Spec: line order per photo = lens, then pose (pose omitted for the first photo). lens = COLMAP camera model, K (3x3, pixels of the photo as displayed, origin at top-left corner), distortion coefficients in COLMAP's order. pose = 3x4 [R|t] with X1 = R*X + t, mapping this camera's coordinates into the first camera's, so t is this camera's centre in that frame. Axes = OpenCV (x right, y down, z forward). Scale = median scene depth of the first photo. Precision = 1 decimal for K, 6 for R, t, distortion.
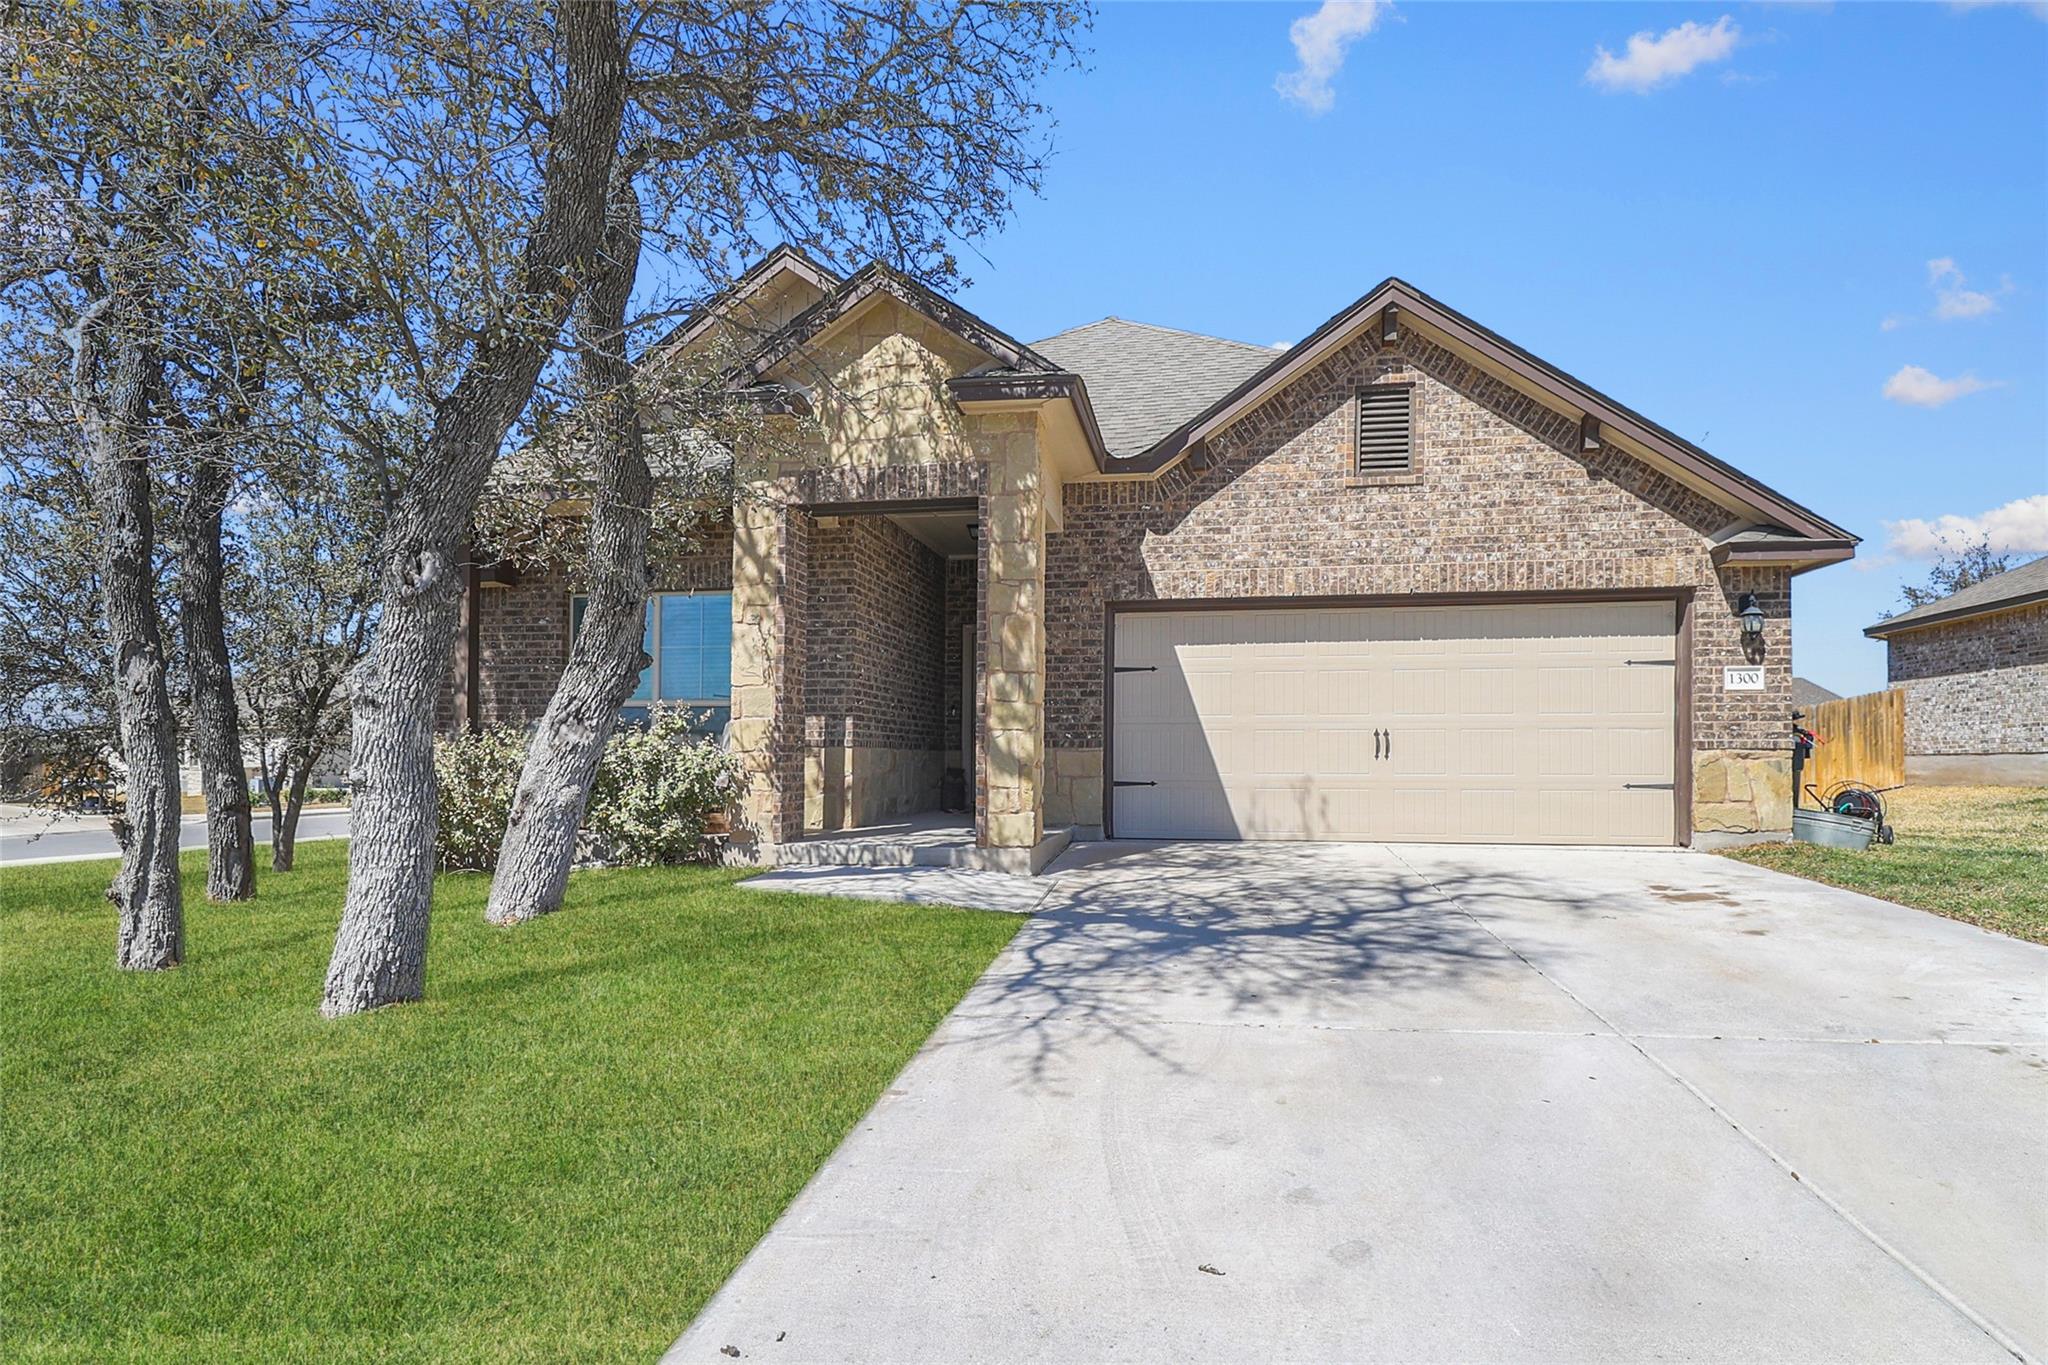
lens RADIAL K [[735.0, 0, 1022.9], [0, 735.0, 678.5], [0, 0, 1]] dist [-0.002560, -0.000352]
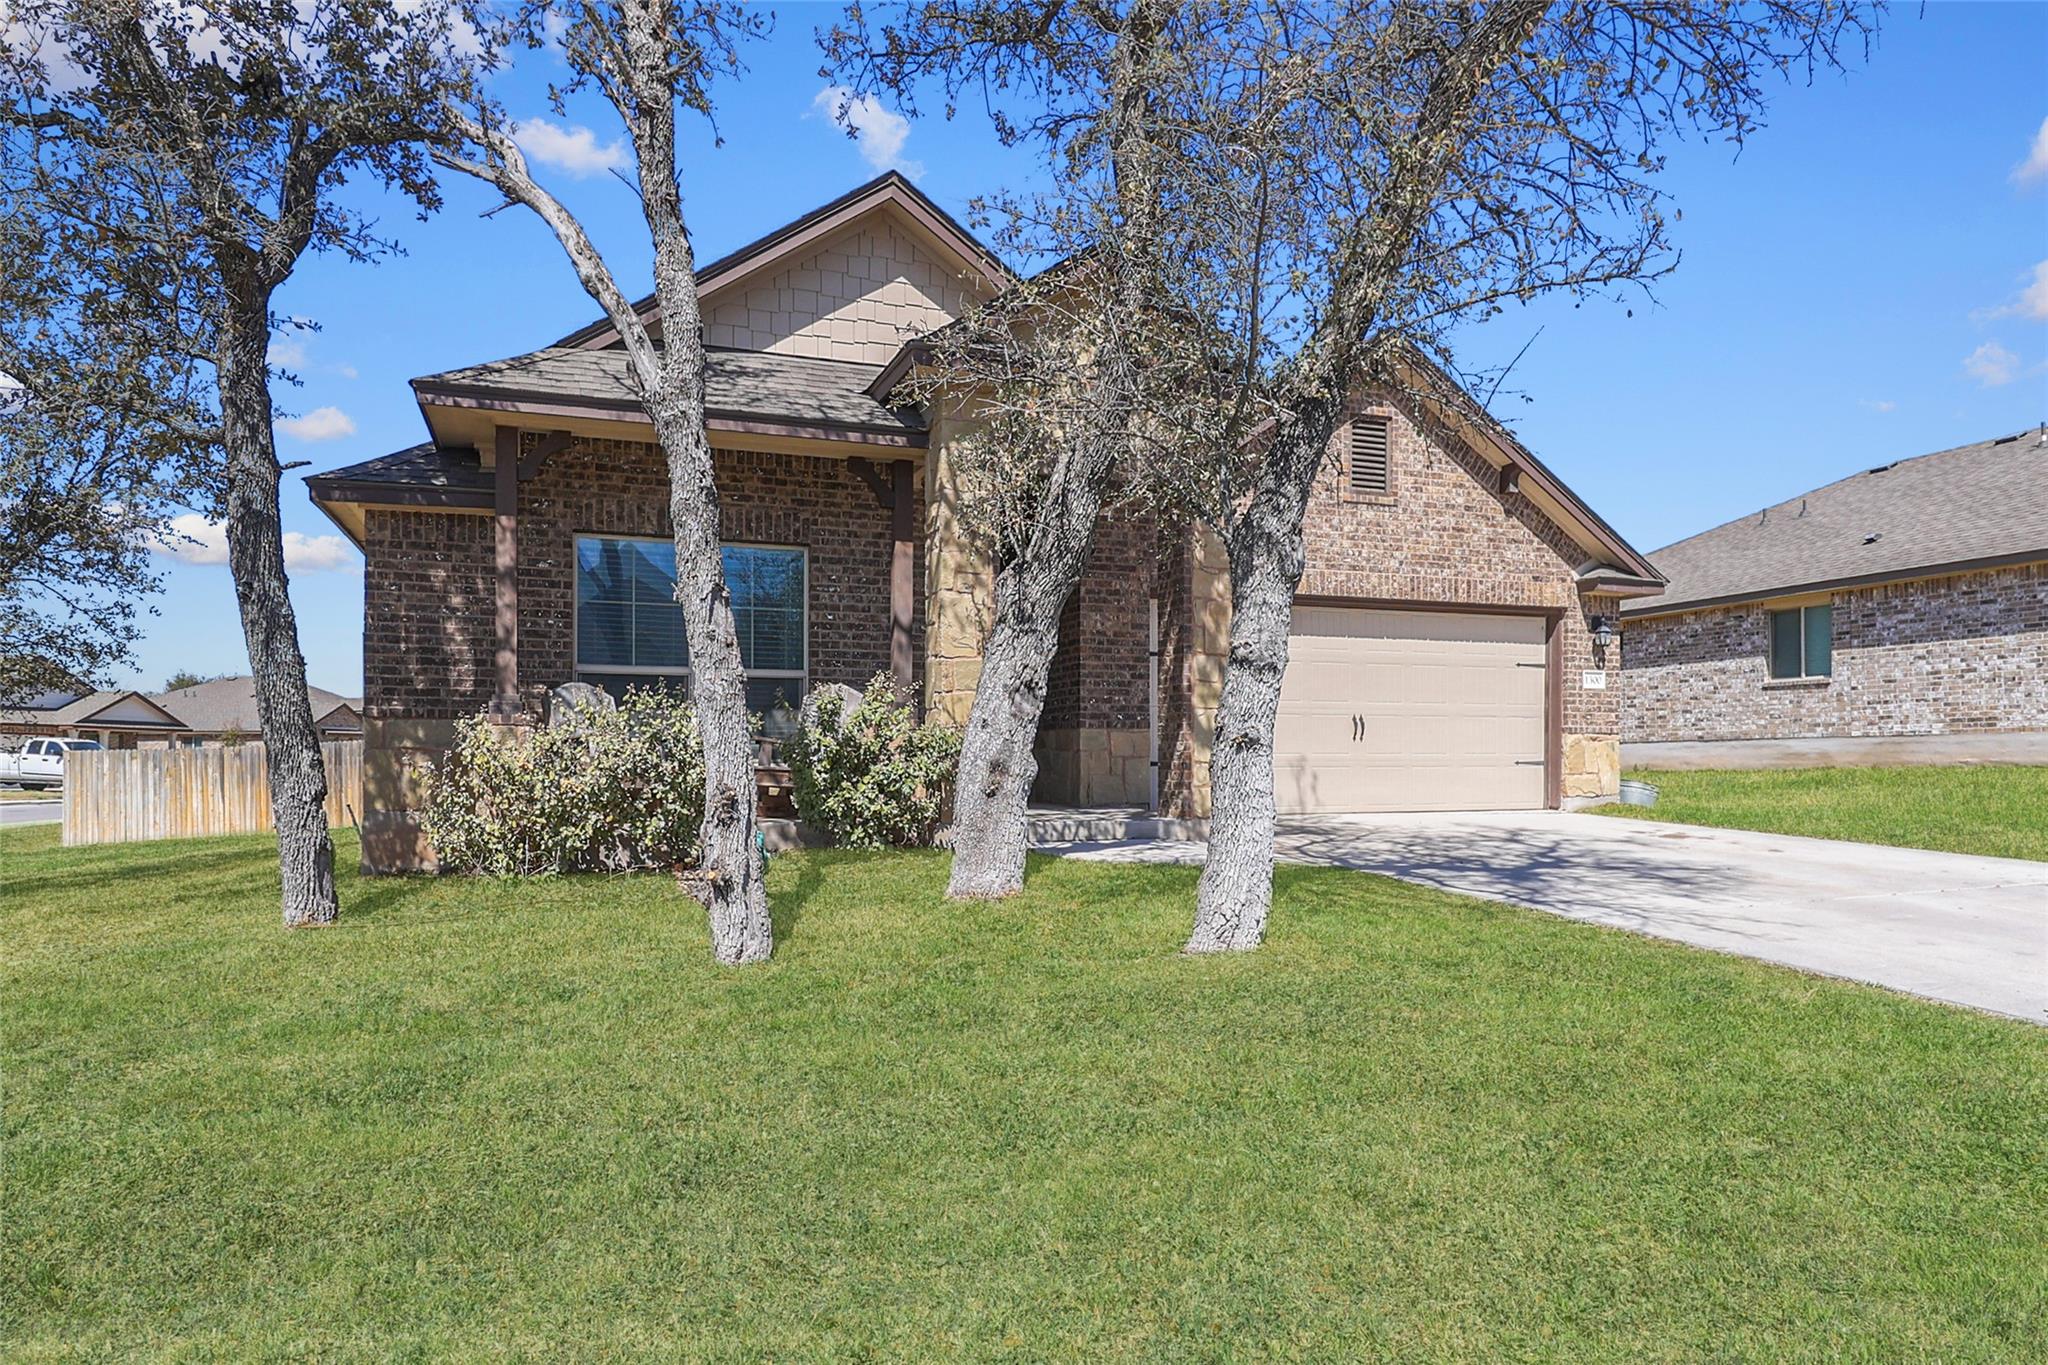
lens RADIAL K [[805.4, 0, 1022.9], [0, 805.4, 671.3], [0, 0, 1]] dist [-0.001174, 0.000046]
pose [[0.936977, 0.032944, 0.347833, -0.465330], [-0.037736, 0.999263, 0.007007, 0.012393], [-0.347346, -0.019691, 0.937530, 0.000009]]
